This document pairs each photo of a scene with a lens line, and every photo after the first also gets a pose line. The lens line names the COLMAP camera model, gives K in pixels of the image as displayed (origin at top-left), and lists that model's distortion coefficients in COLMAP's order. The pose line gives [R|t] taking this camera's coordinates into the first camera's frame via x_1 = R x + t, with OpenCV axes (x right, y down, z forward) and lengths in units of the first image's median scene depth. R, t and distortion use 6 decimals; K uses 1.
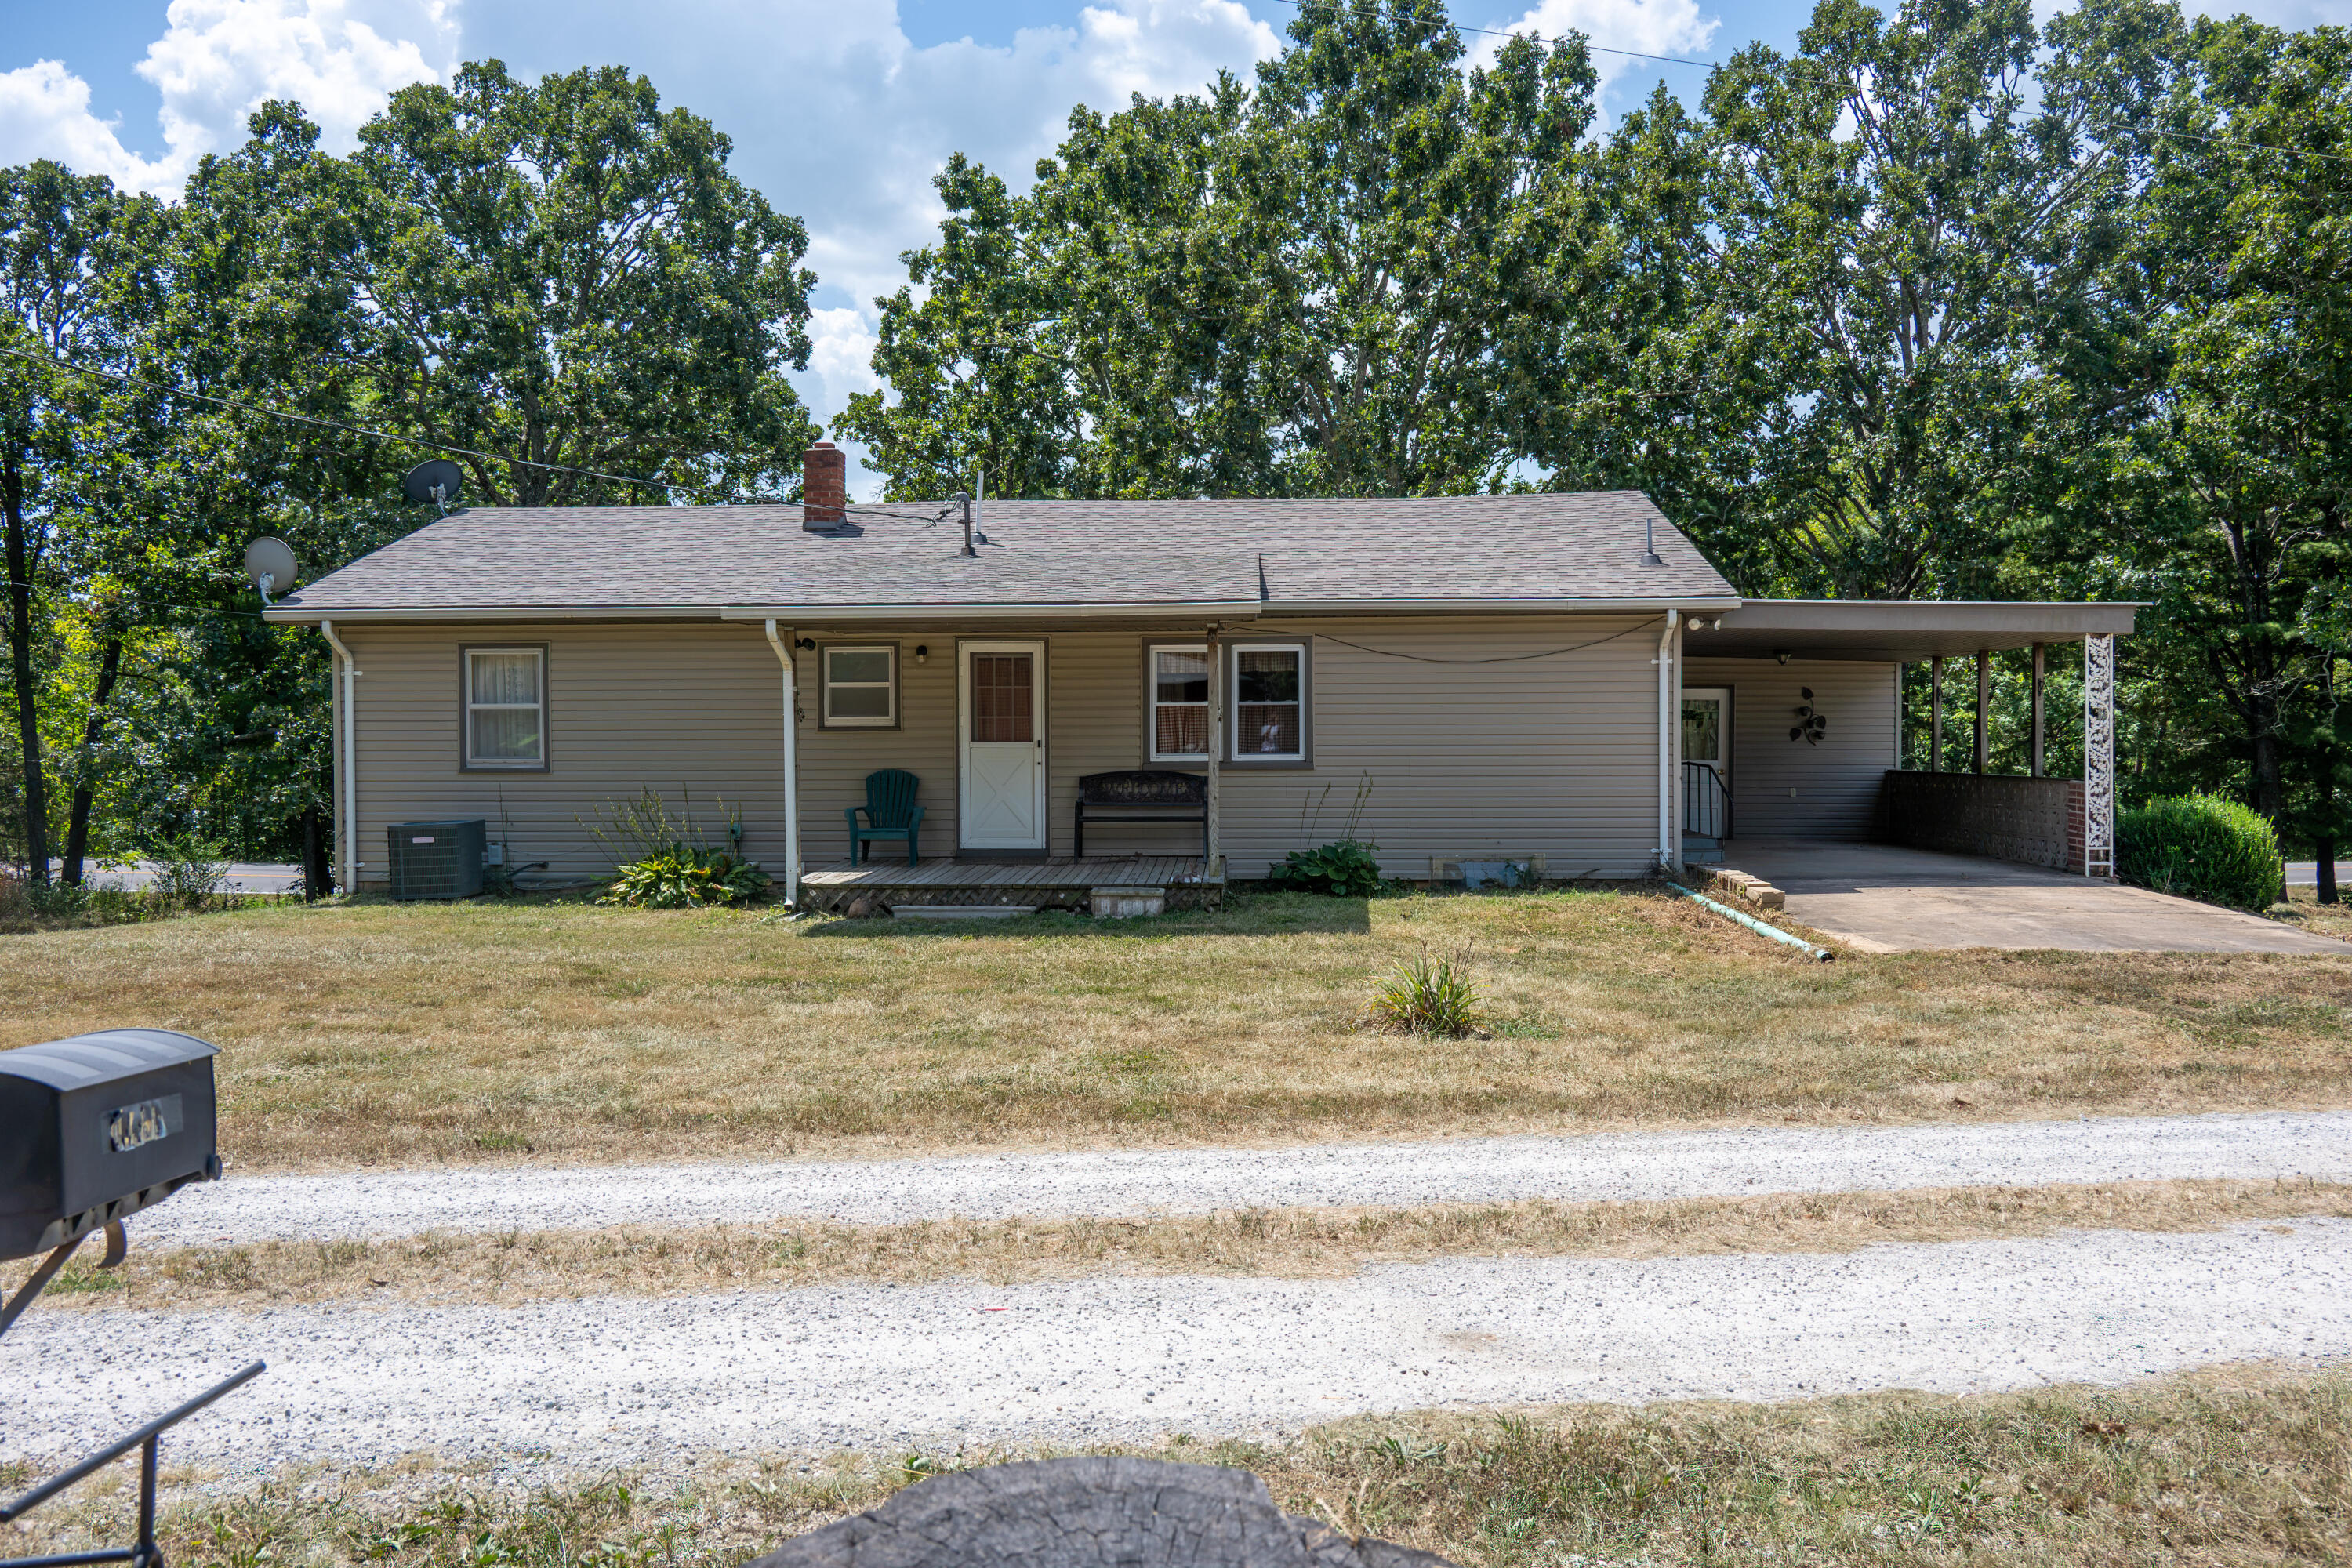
lens RADIAL K [[1890.7, 0, 1176.0], [0, 1890.7, 784.0], [0, 0, 1]] dist [-0.014427, -0.008136]
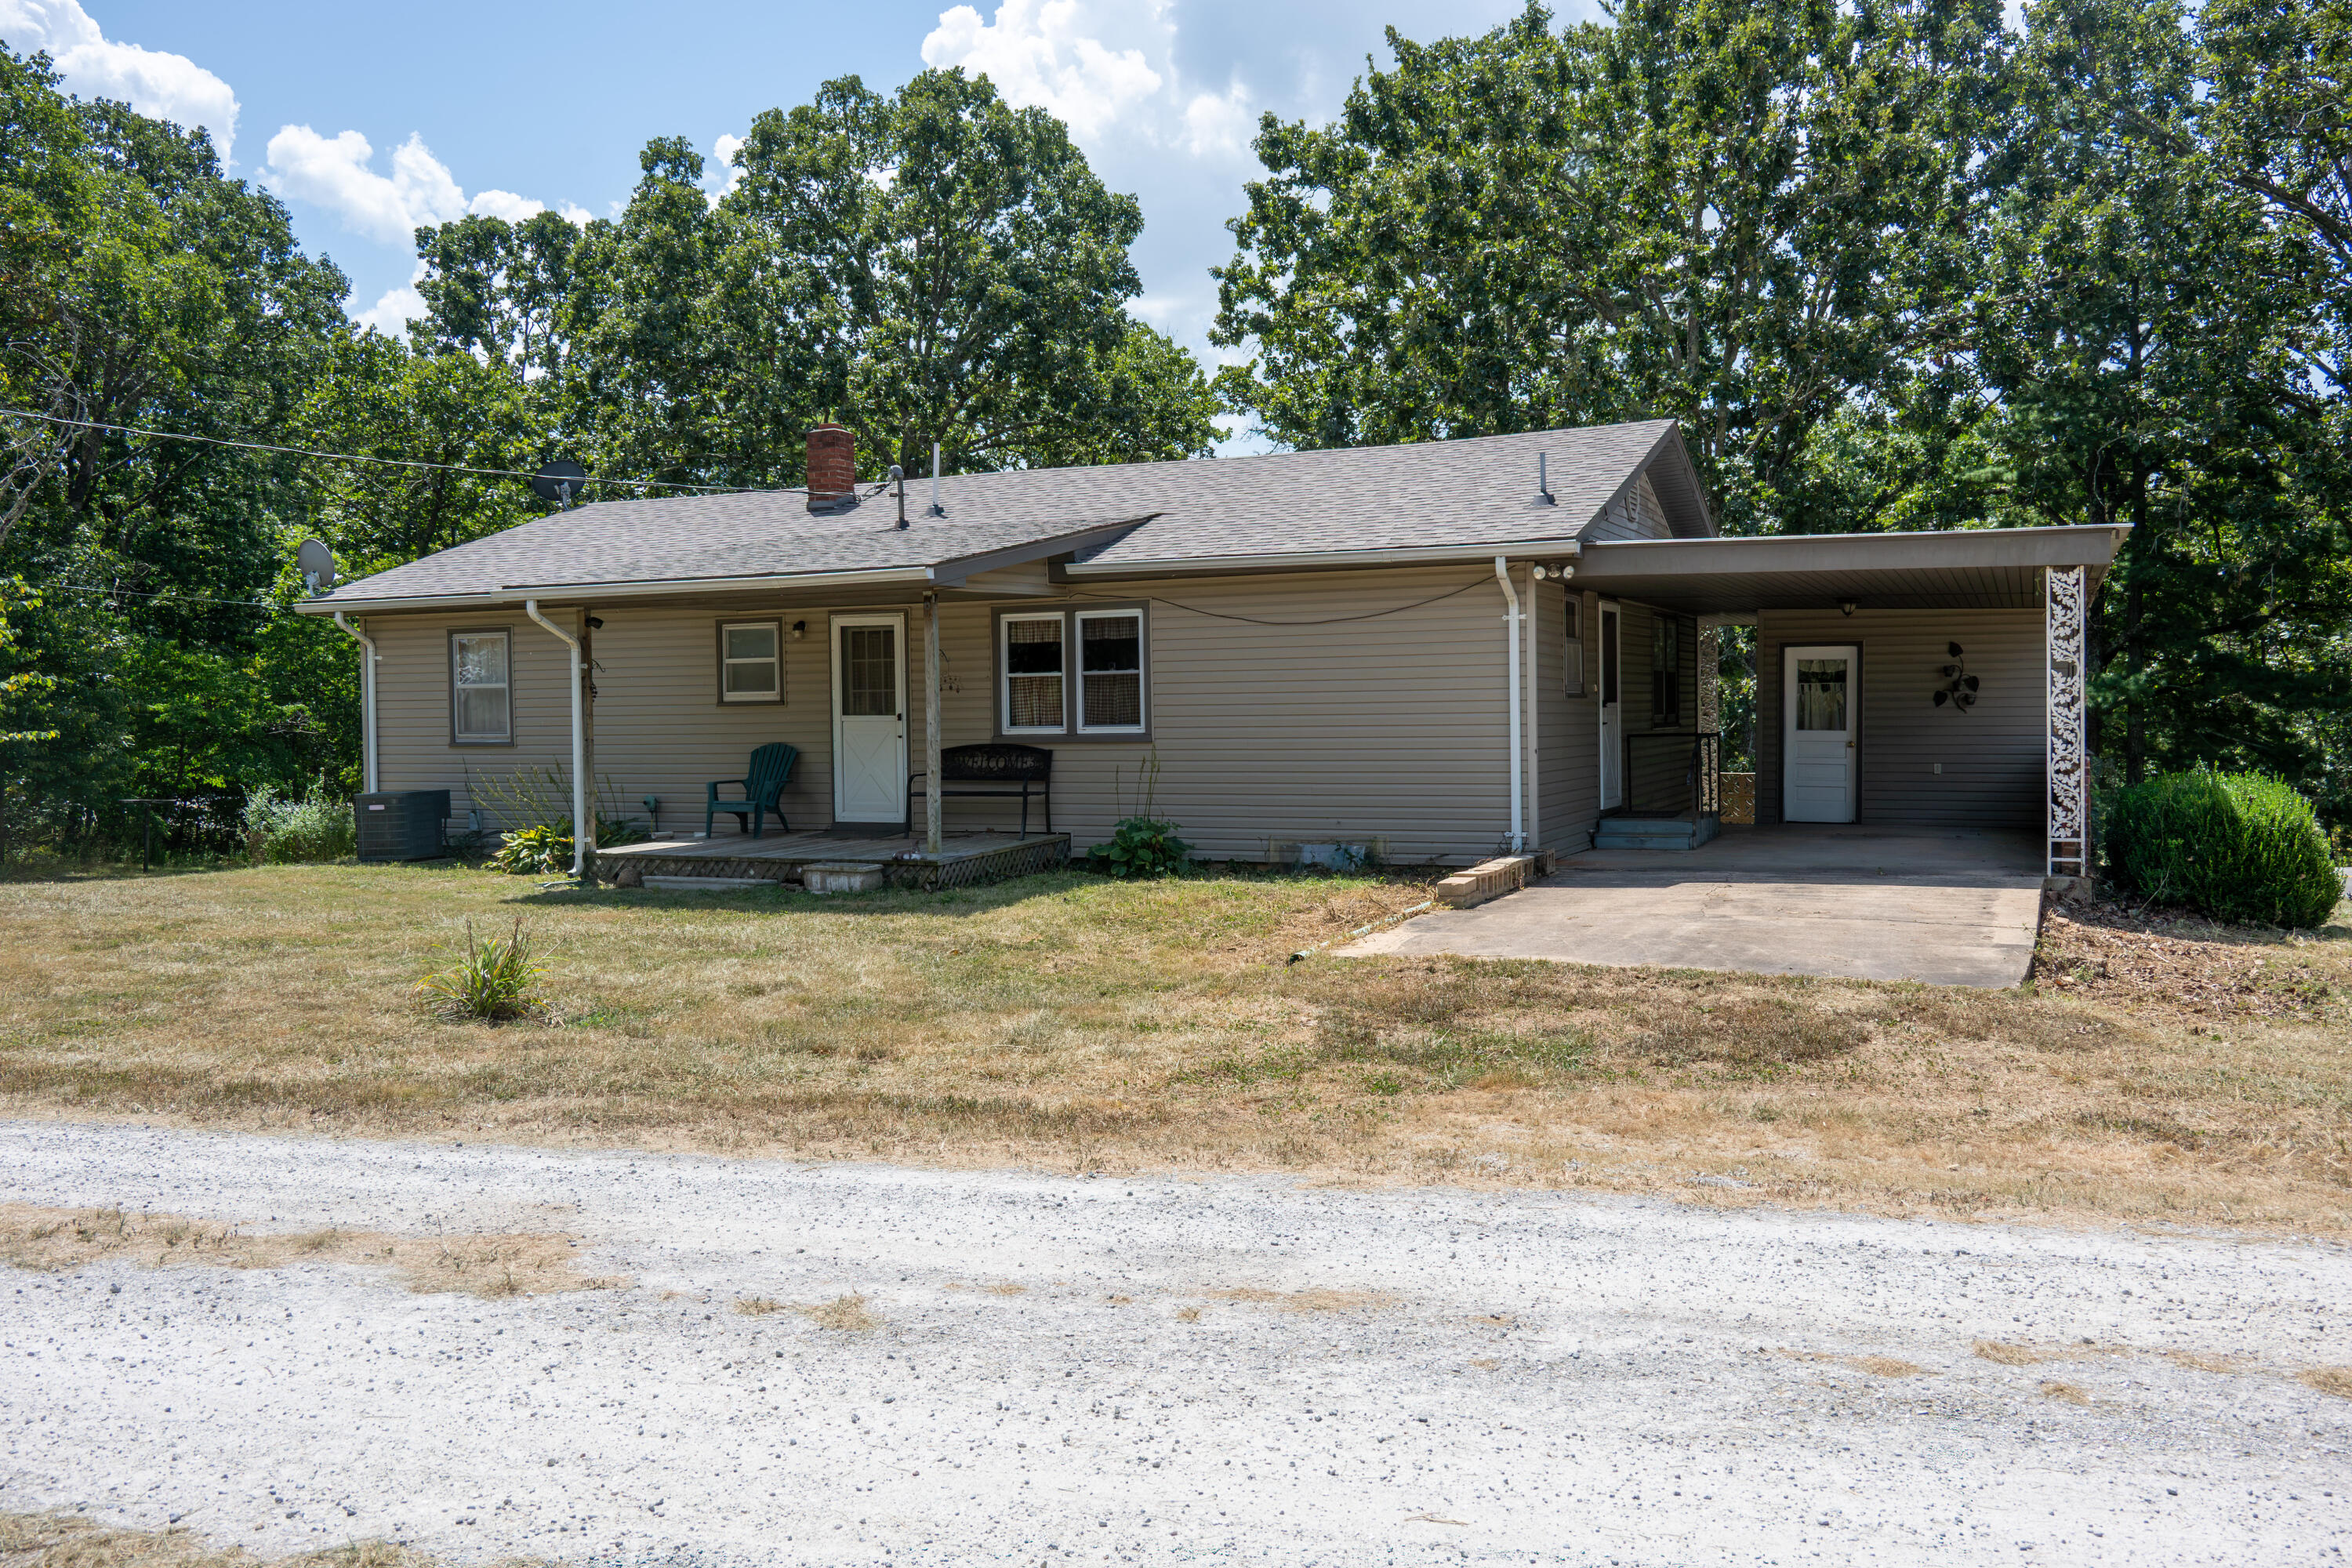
lens RADIAL K [[1916.9, 0, 1176.0], [0, 1916.9, 784.0], [0, 0, 1]] dist [0.005516, 0.002595]
pose [[0.930191, 0.005439, -0.367037, 0.430630], [-0.000770, 0.999917, 0.012865, 0.000750], [0.367076, -0.011684, 0.930118, 0.118692]]
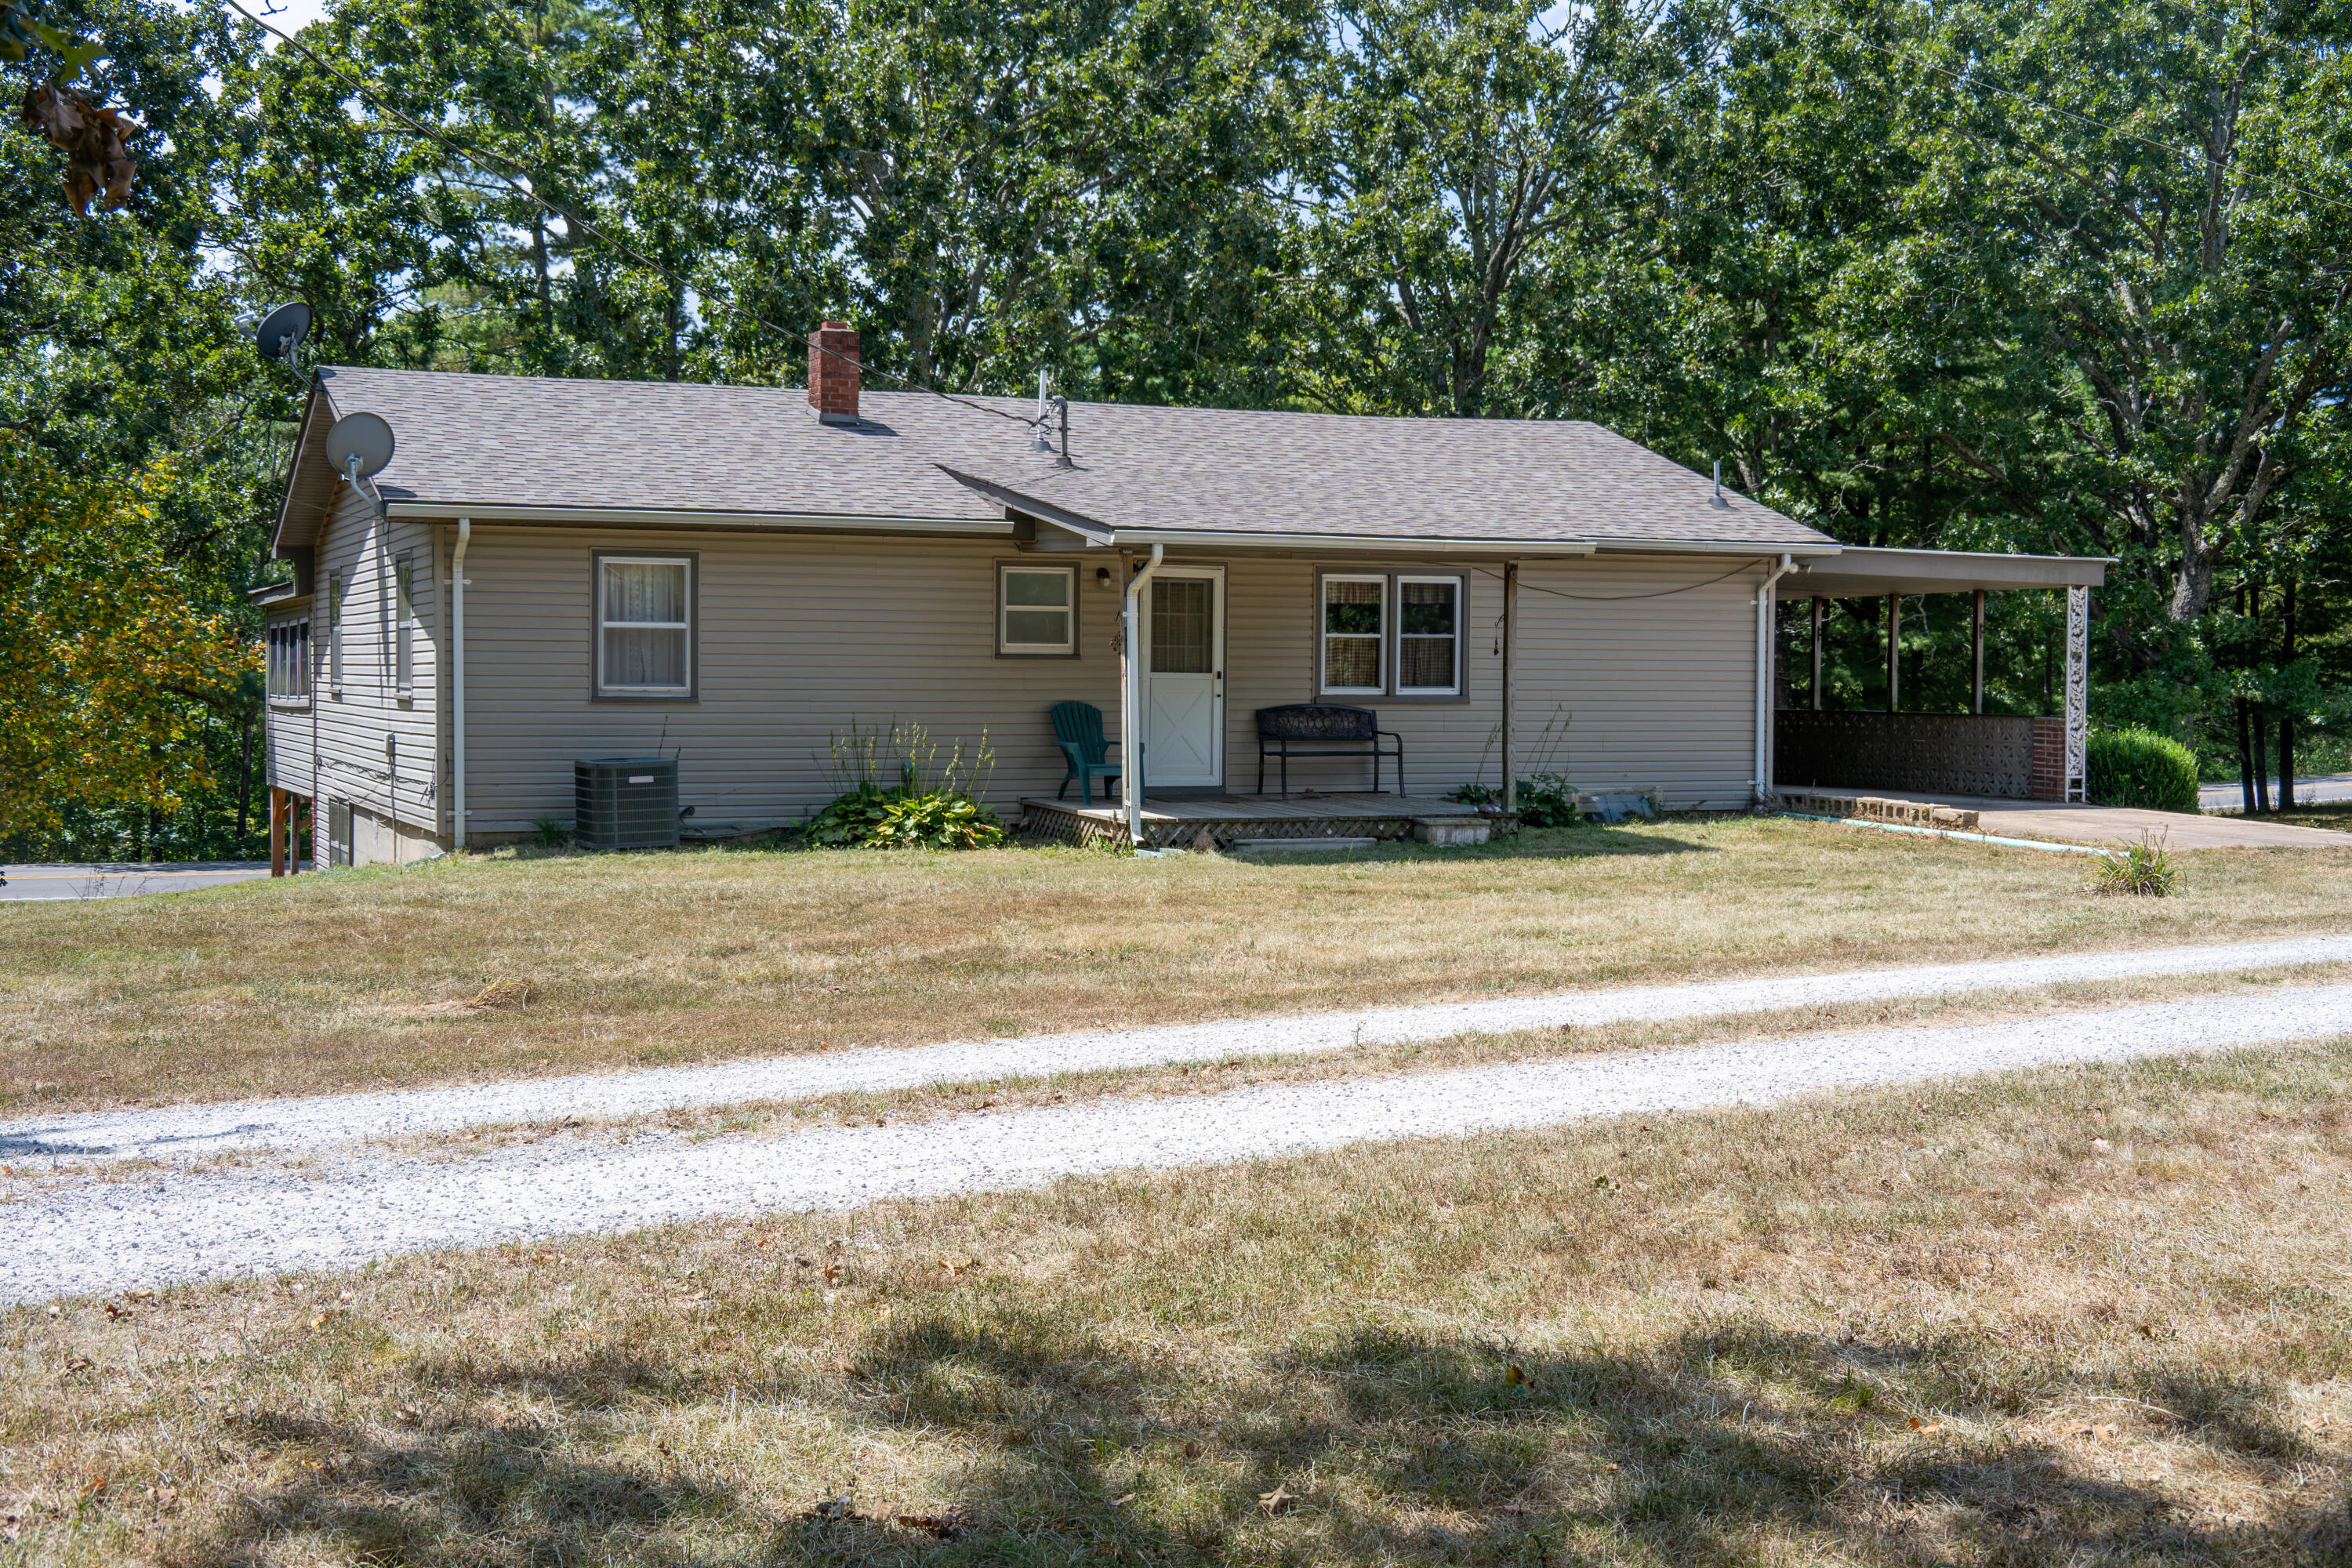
lens RADIAL K [[2750.0, 0, 1176.0], [0, 2750.0, 784.0], [0, 0, 1]] dist [0.005416, 0.006701]
pose [[0.896836, -0.008077, 0.442289, -0.702458], [0.000654, 0.999856, 0.016933, 0.010024], [-0.442363, -0.014897, 0.896713, -0.229180]]
